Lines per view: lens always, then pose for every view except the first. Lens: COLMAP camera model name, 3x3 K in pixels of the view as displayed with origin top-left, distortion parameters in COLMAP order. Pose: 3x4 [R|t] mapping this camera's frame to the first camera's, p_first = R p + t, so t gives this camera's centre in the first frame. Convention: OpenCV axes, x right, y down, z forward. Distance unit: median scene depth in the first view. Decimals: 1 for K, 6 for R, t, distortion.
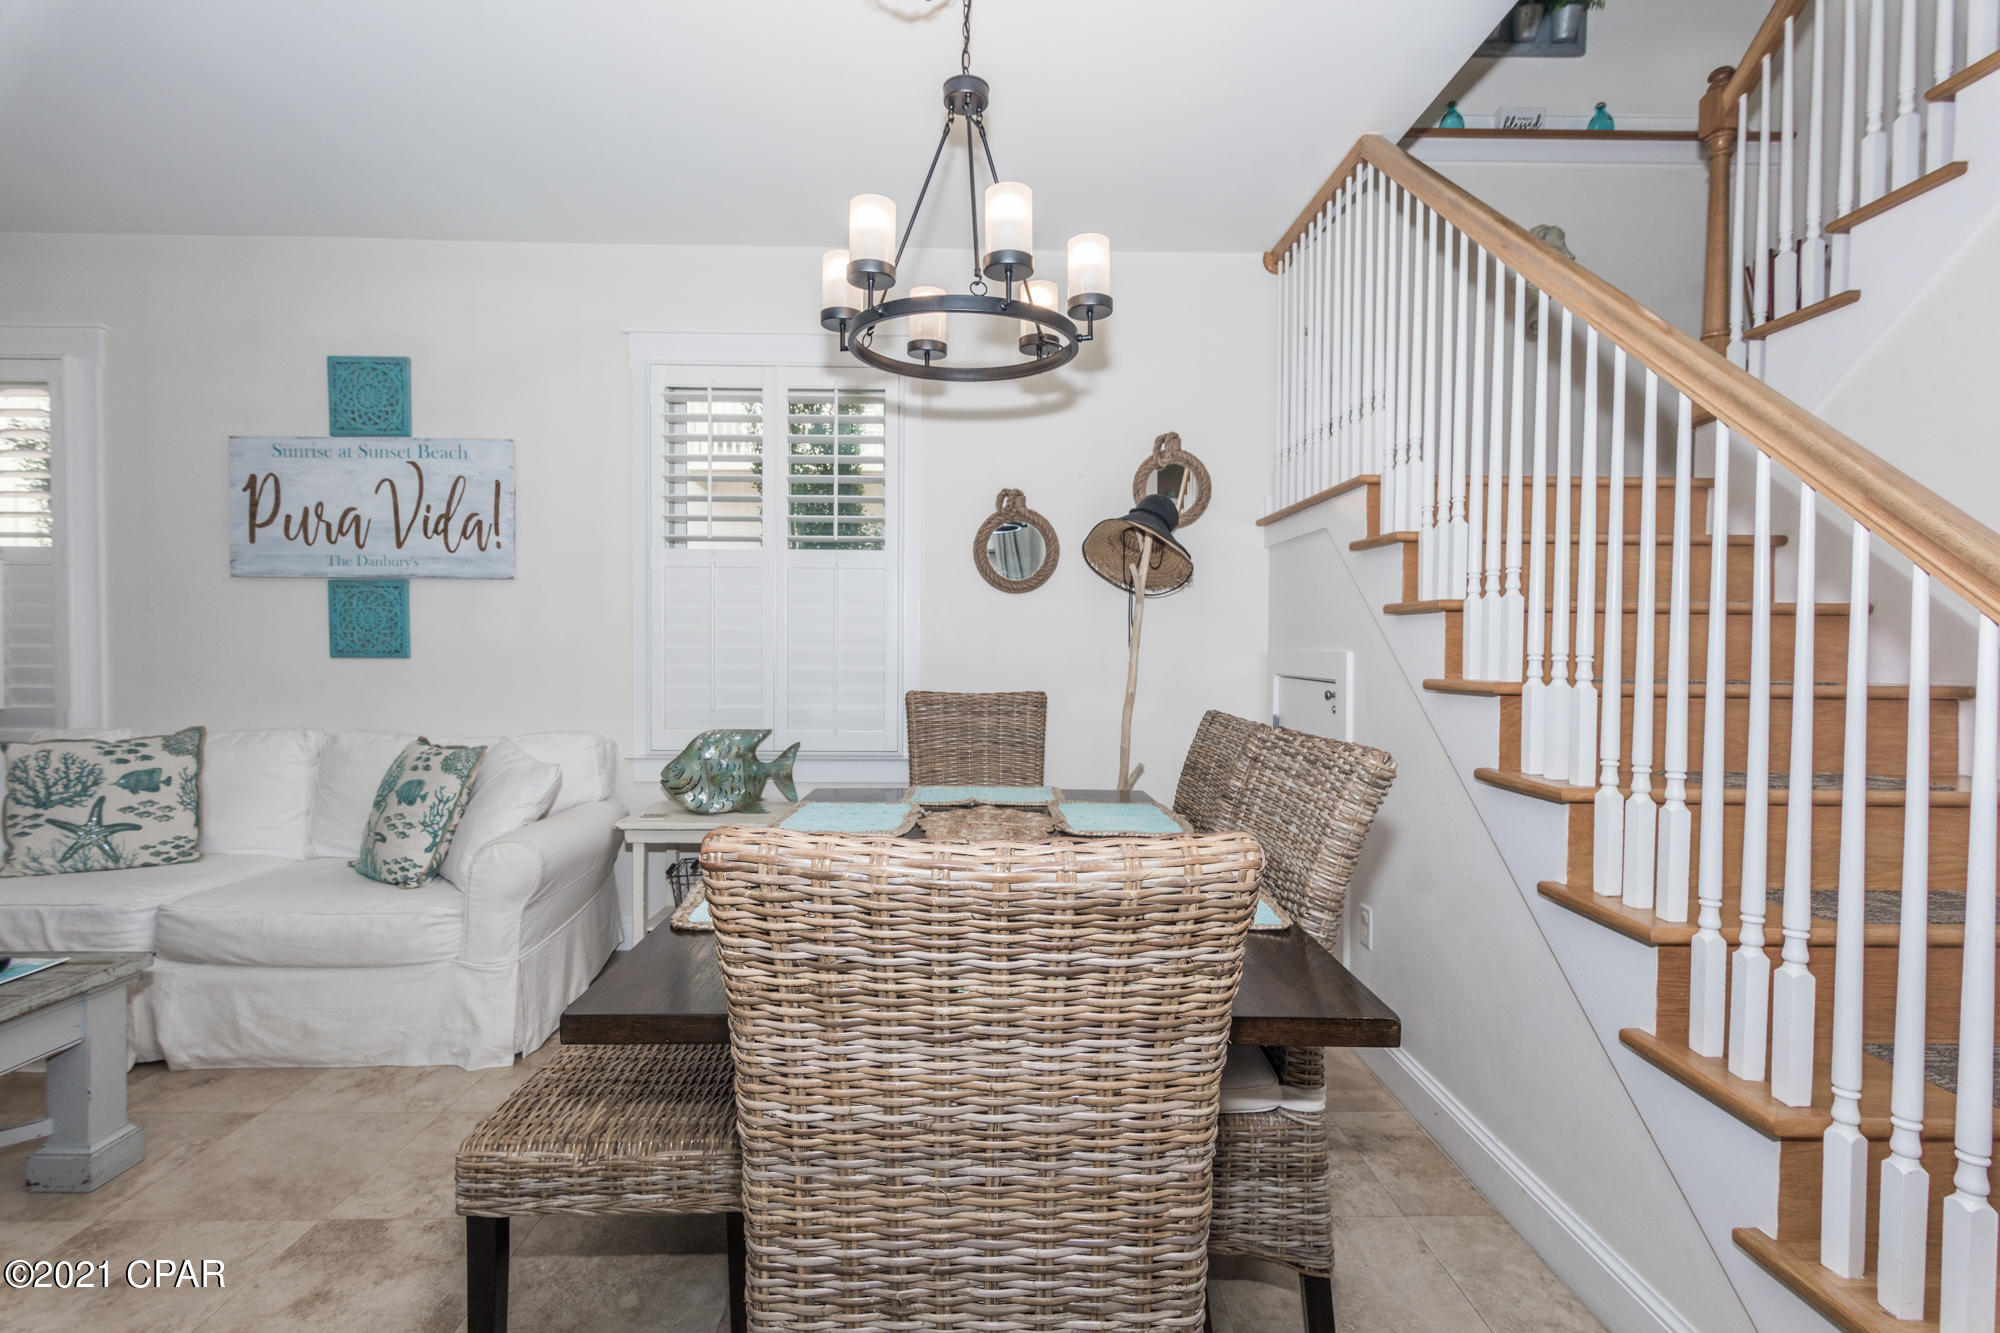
lens RADIAL K [[956.7, 0, 1000.0], [0, 956.7, 666.5], [0, 0, 1]] dist [0.001537, 0.000051]
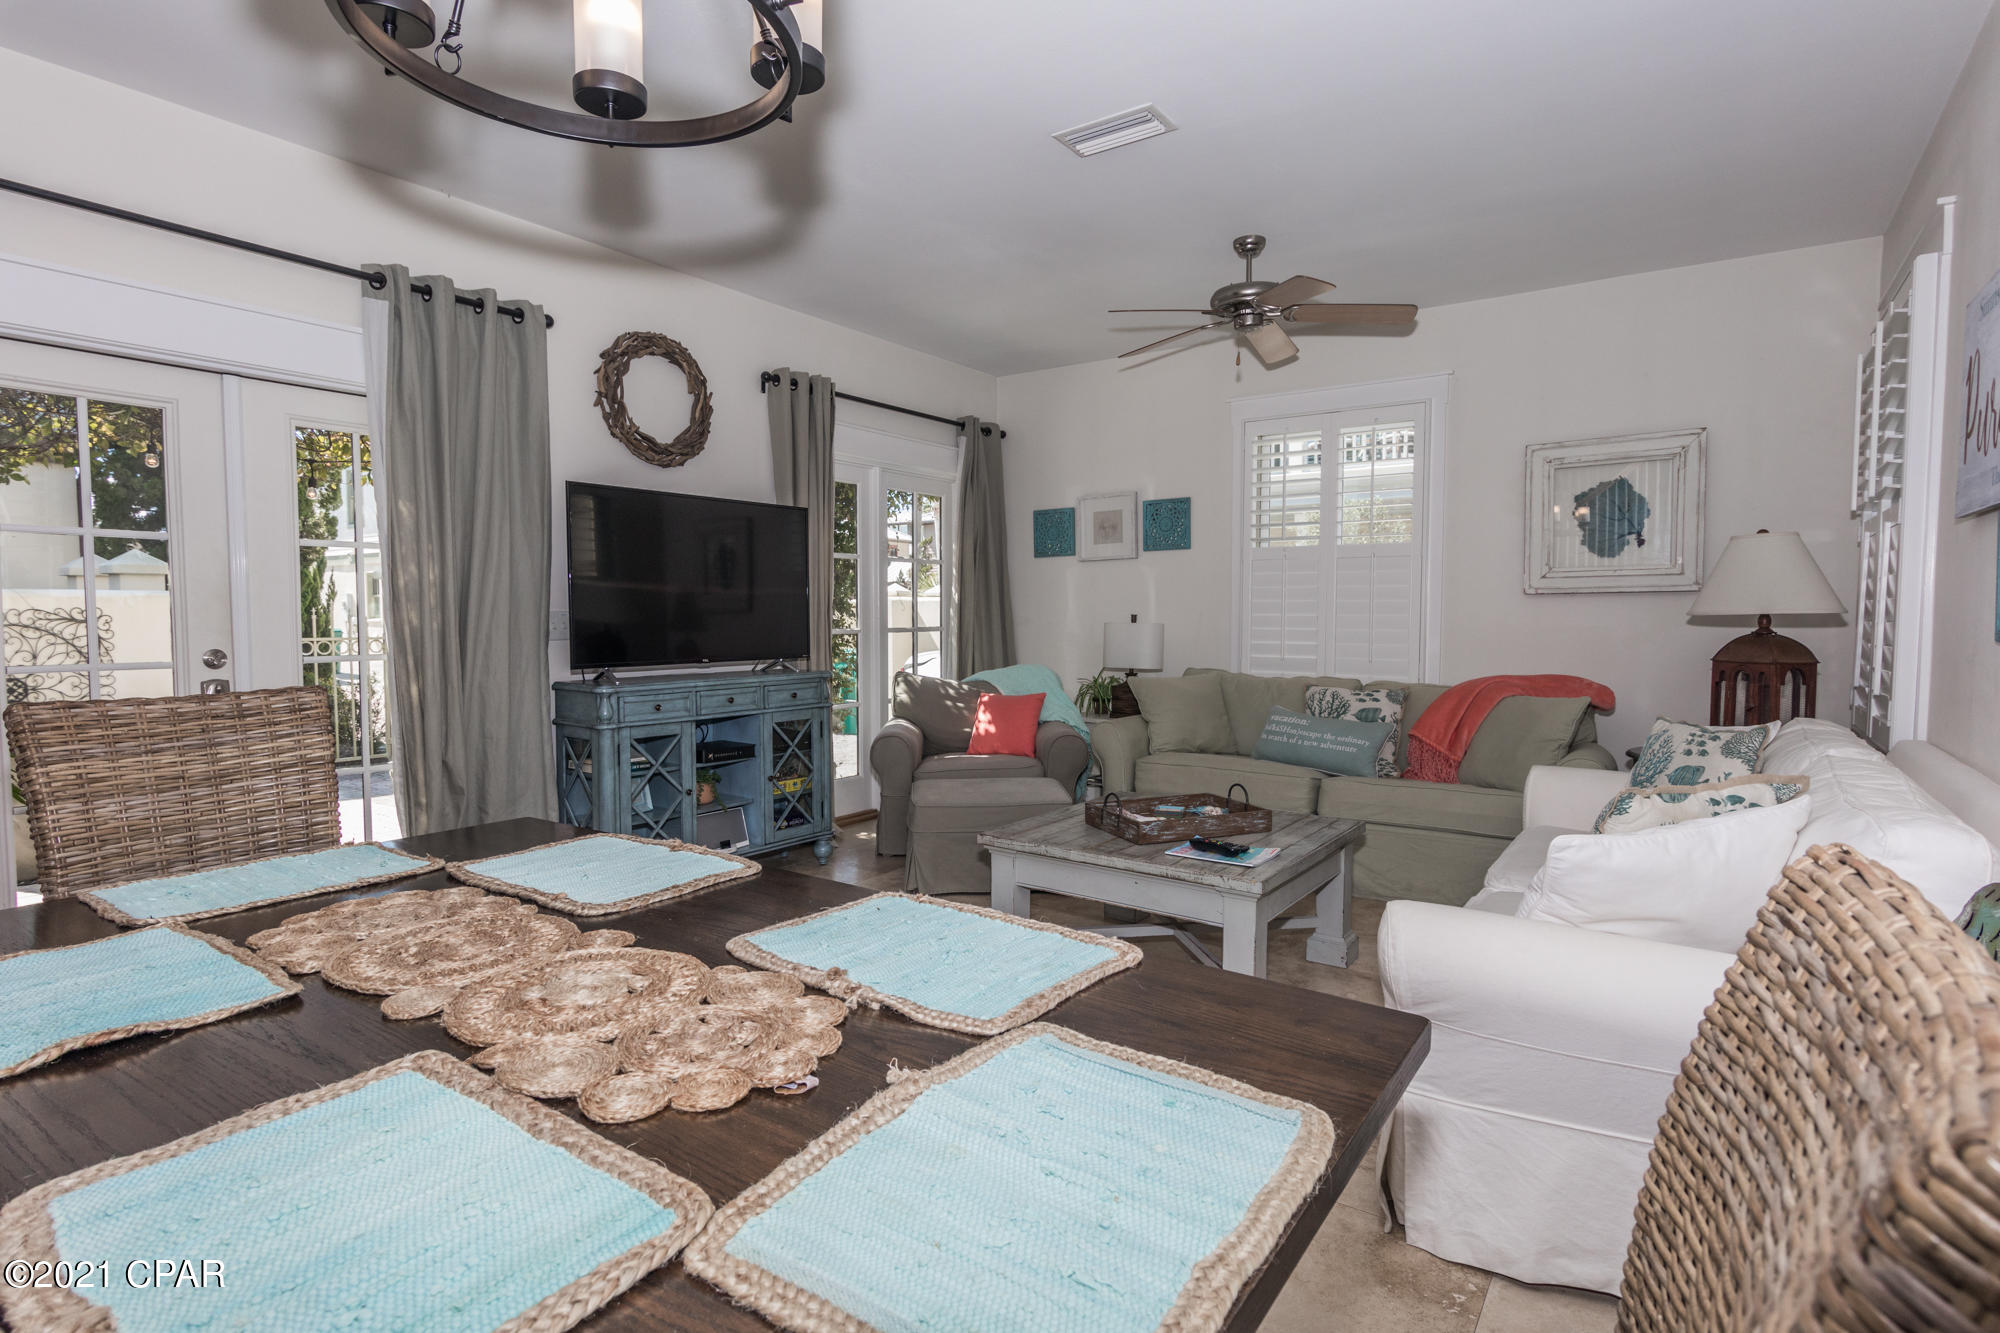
lens RADIAL K [[996.0, 0, 994.7], [0, 996.0, 667.1], [0, 0, 1]] dist [0.003384, -0.000318]
pose [[-0.595472, 0.037429, -0.802504, 0.178827], [-0.024705, 0.997589, 0.064860, -0.021419], [0.802996, 0.058448, -0.593111, 0.985406]]
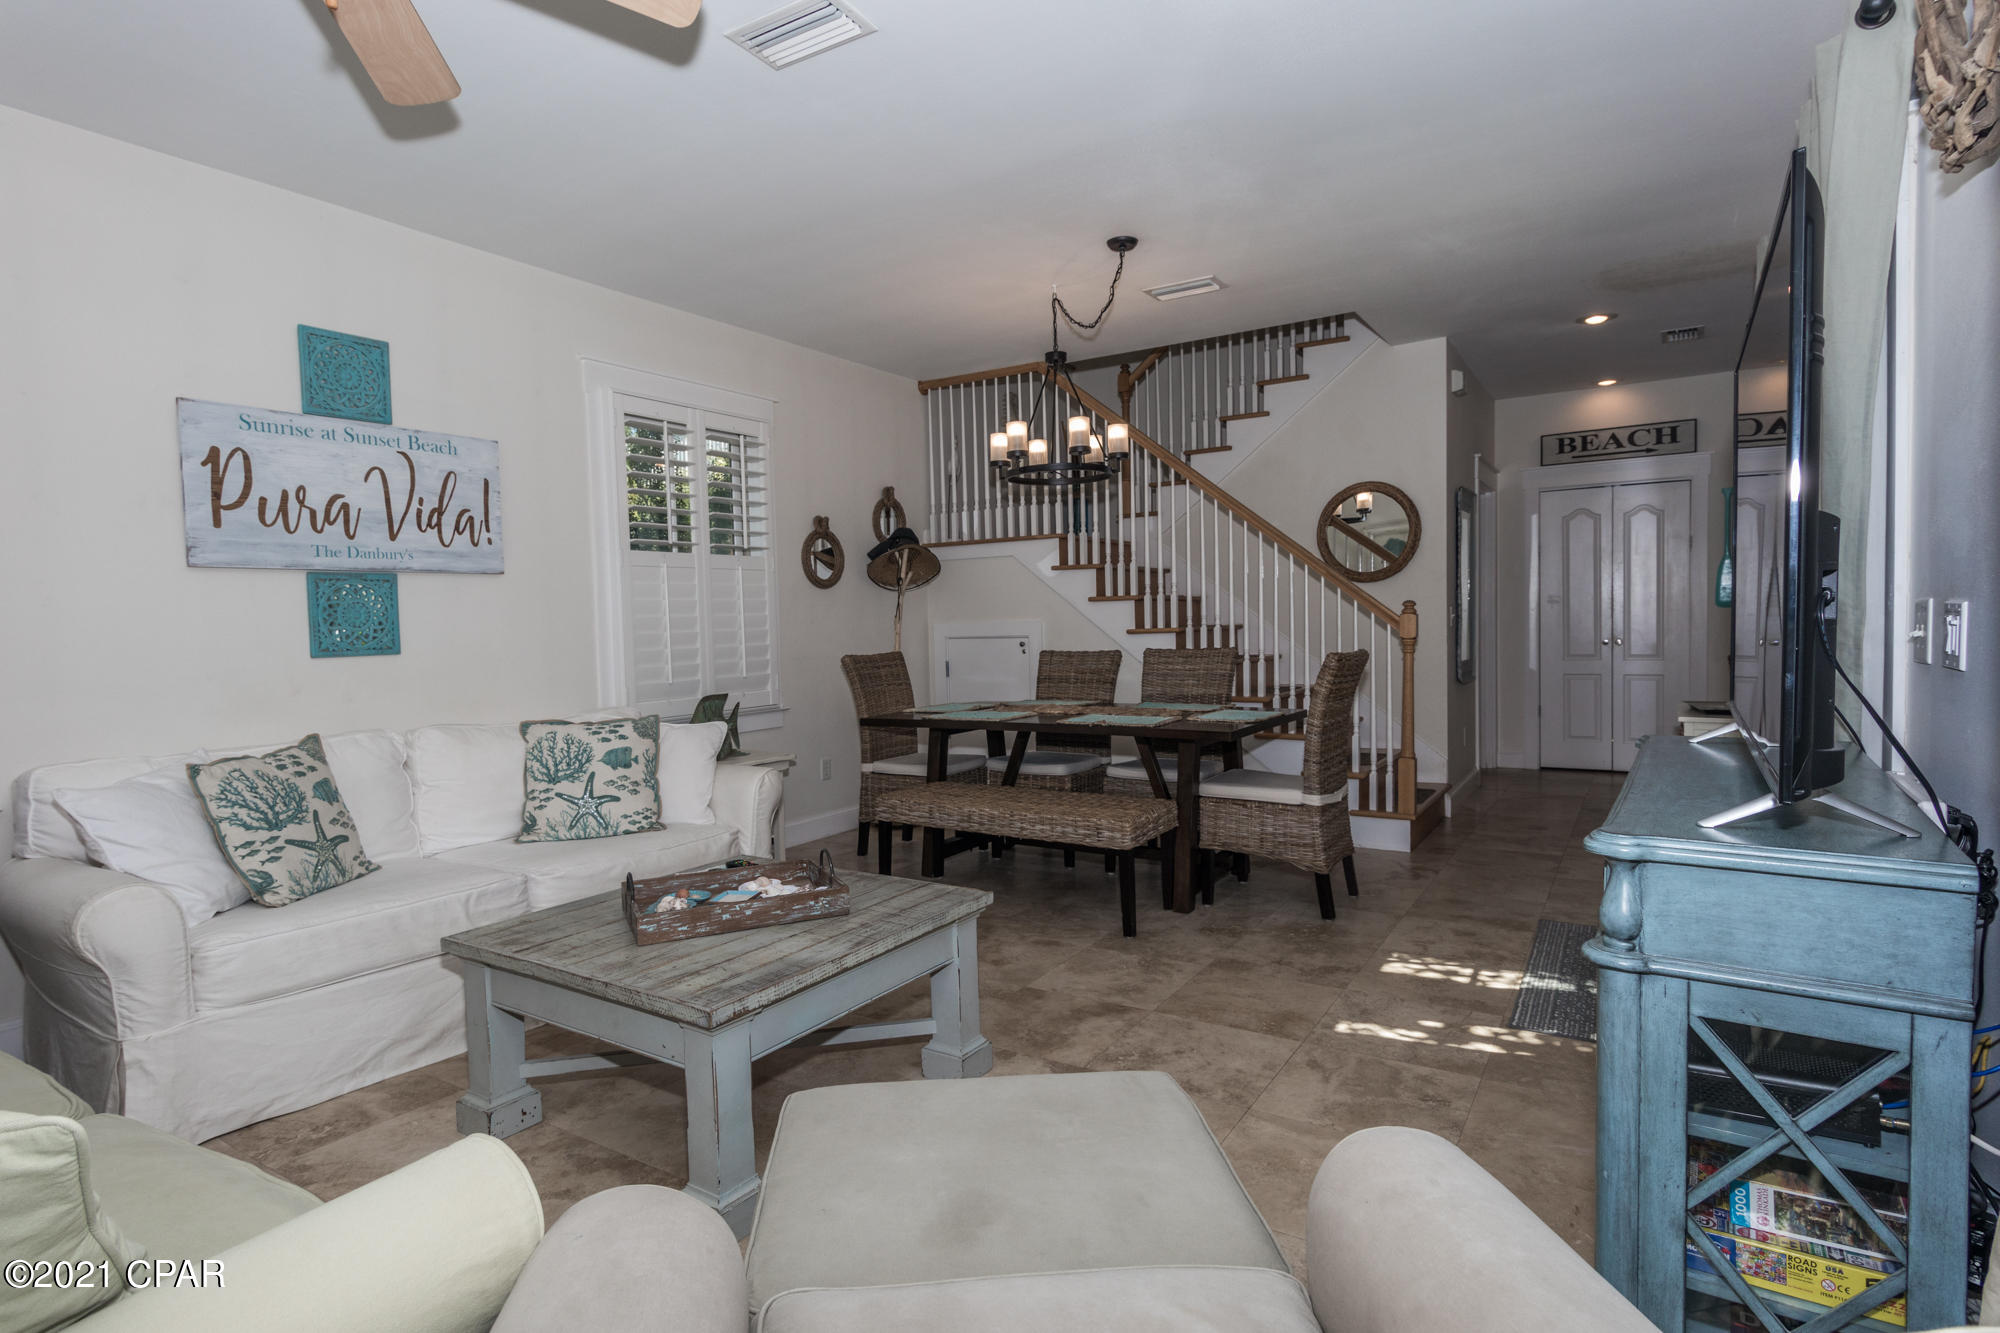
lens RADIAL K [[1013.6, 0, 990.3], [0, 1013.6, 665.7], [0, 0, 1]] dist [0.006558, -0.001556]
pose [[0.563182, -0.060522, 0.824113, -1.282298], [0.050534, 0.997970, 0.038756, -0.007567], [-0.824786, 0.019819, 0.565098, -0.083747]]
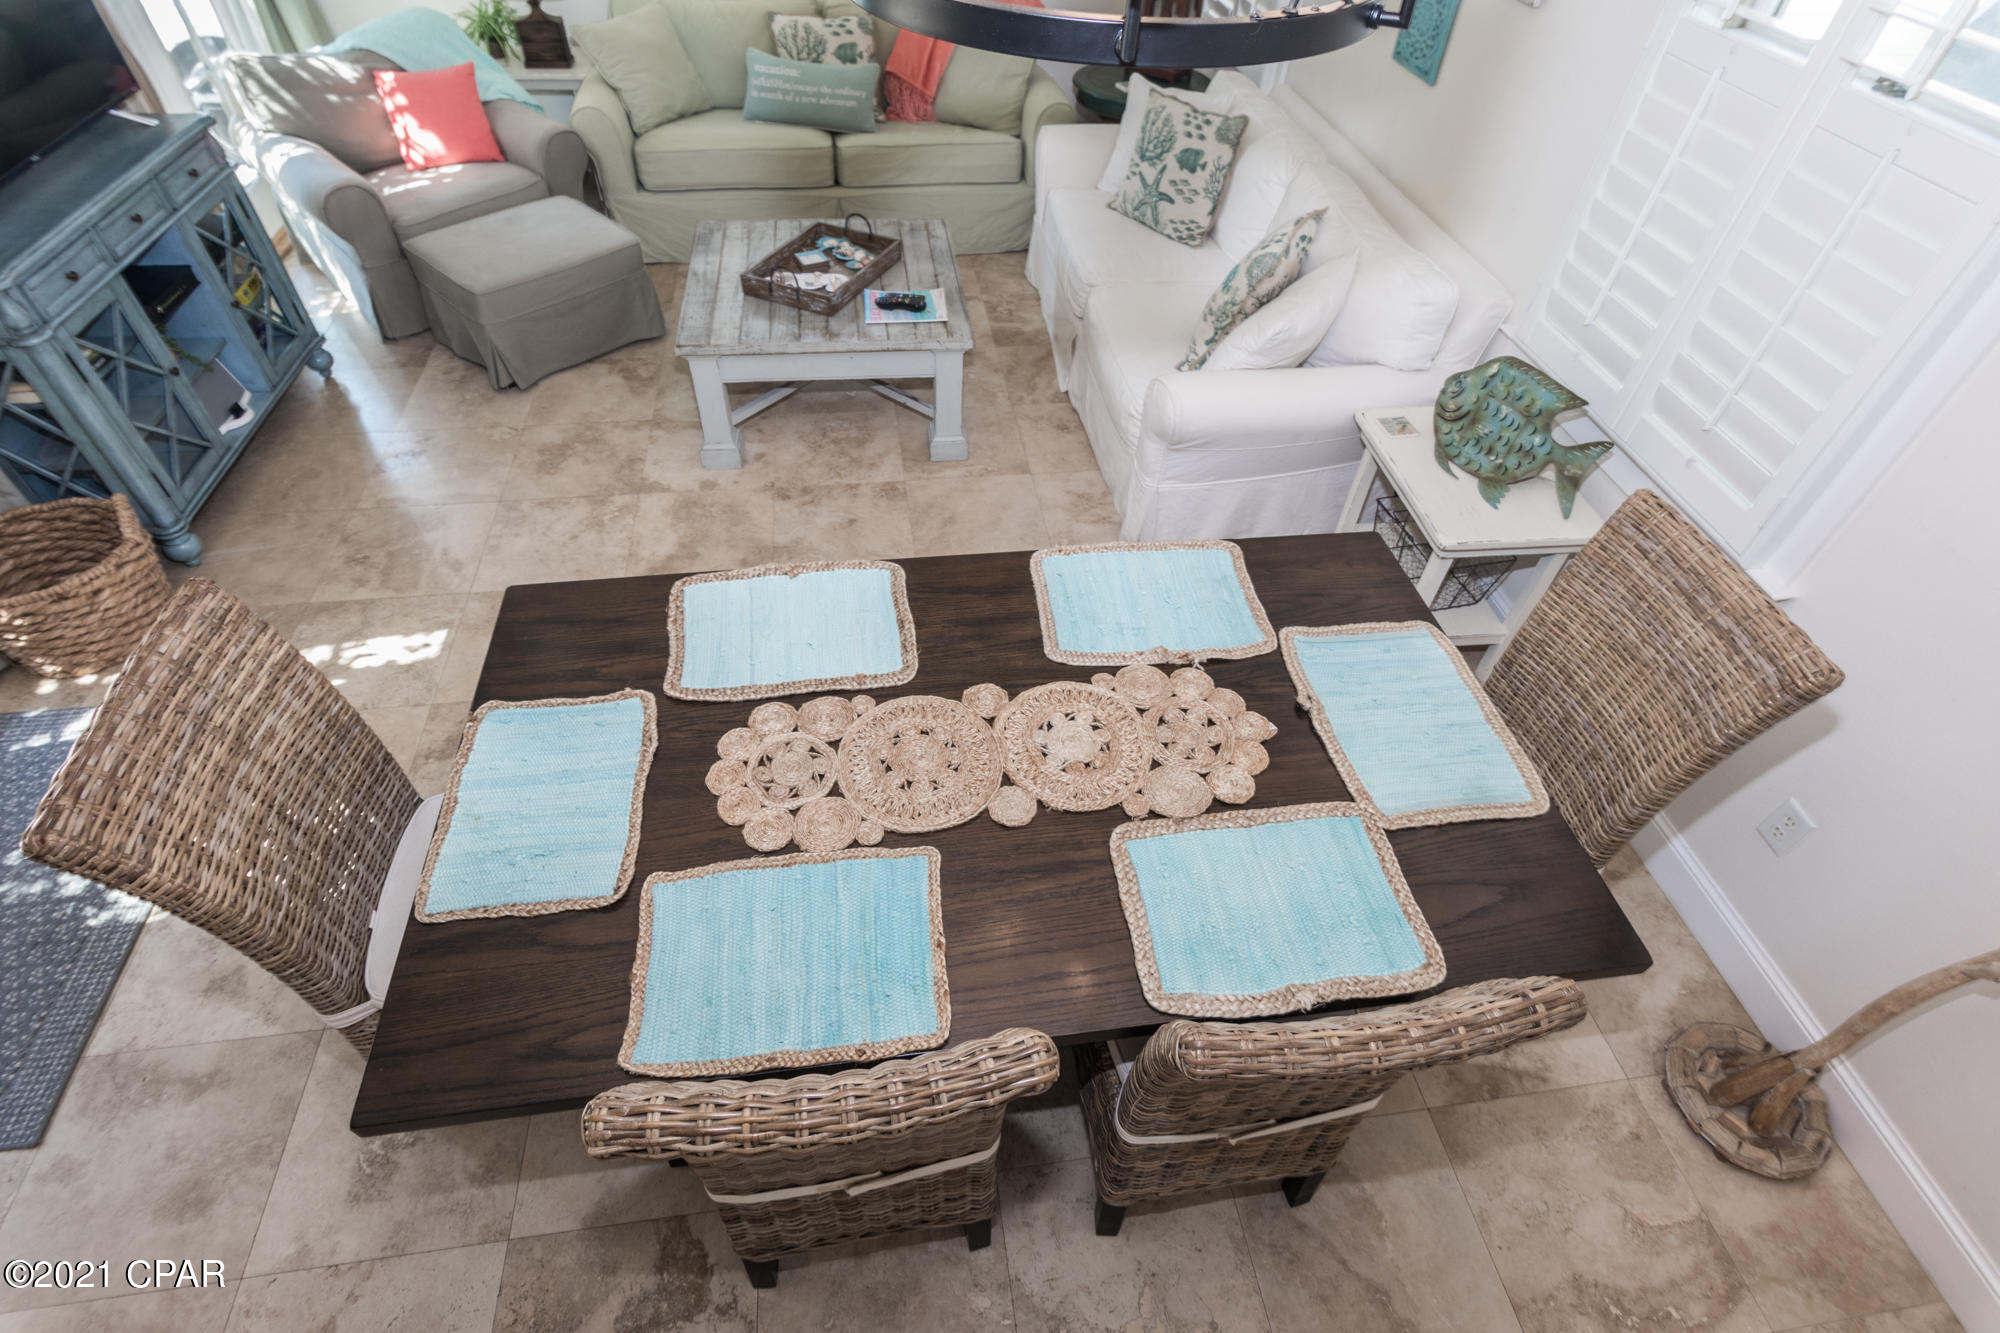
lens RADIAL K [[970.8, 0, 994.4], [0, 970.8, 665.2], [0, 0, 1]] dist [0.002542, 0.000003]
pose [[0.117778, 0.721523, -0.682300, 0.306204], [-0.059286, 0.690966, 0.720452, -0.278540], [0.991269, -0.044403, 0.124157, 0.568710]]
